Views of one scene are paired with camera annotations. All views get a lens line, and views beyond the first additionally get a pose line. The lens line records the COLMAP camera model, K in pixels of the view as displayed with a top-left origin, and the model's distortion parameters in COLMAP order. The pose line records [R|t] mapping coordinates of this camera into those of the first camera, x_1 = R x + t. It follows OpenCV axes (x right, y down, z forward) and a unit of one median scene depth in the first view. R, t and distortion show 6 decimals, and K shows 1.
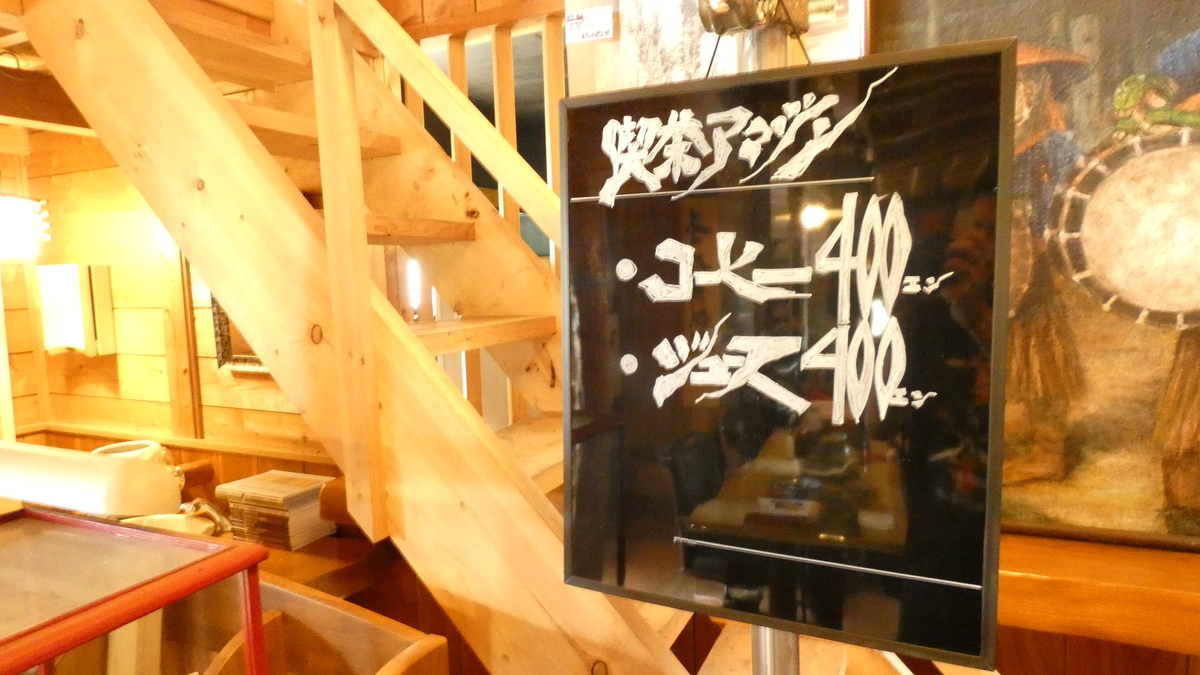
lens RADIAL K [[720.6, 0, 598.7], [0, 720.6, 338.8], [0, 0, 1]] dist [0.003070, -0.000674]
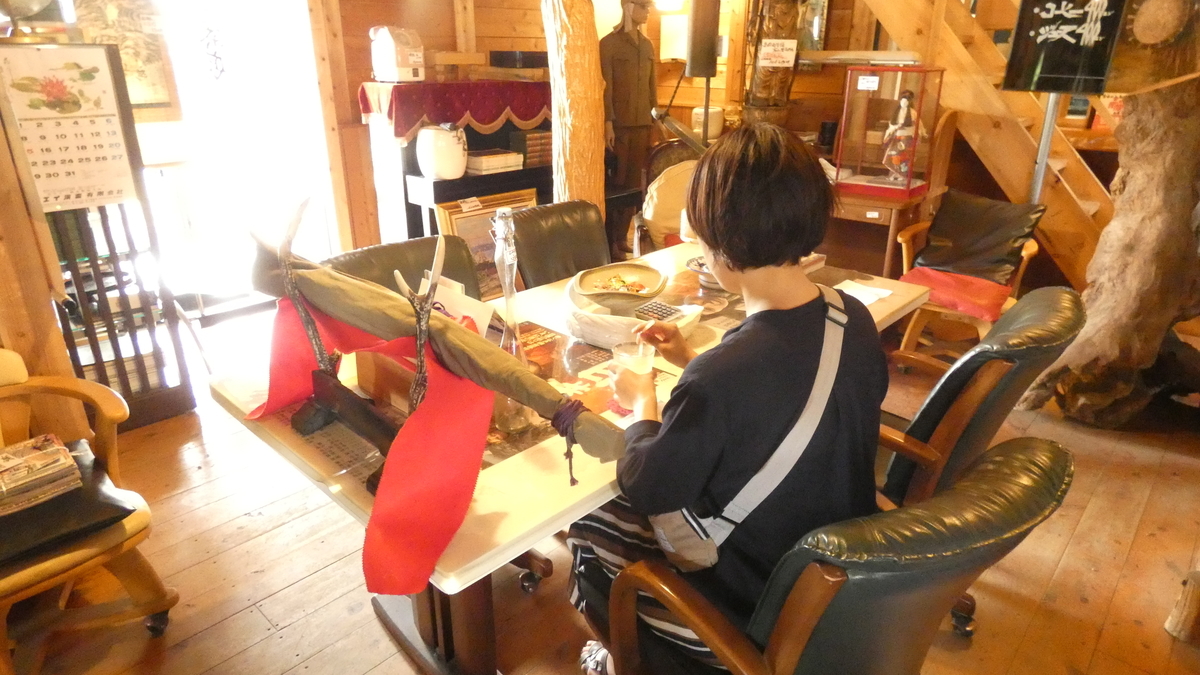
lens RADIAL K [[720.6, 0, 602.0], [0, 720.6, 338.4], [0, 0, 1]] dist [0.003070, -0.000674]
pose [[0.952828, 0.147224, -0.265414, -1.100503], [-0.064196, 0.952449, 0.297857, 0.719334], [0.296645, -0.266768, 0.916971, -4.679957]]
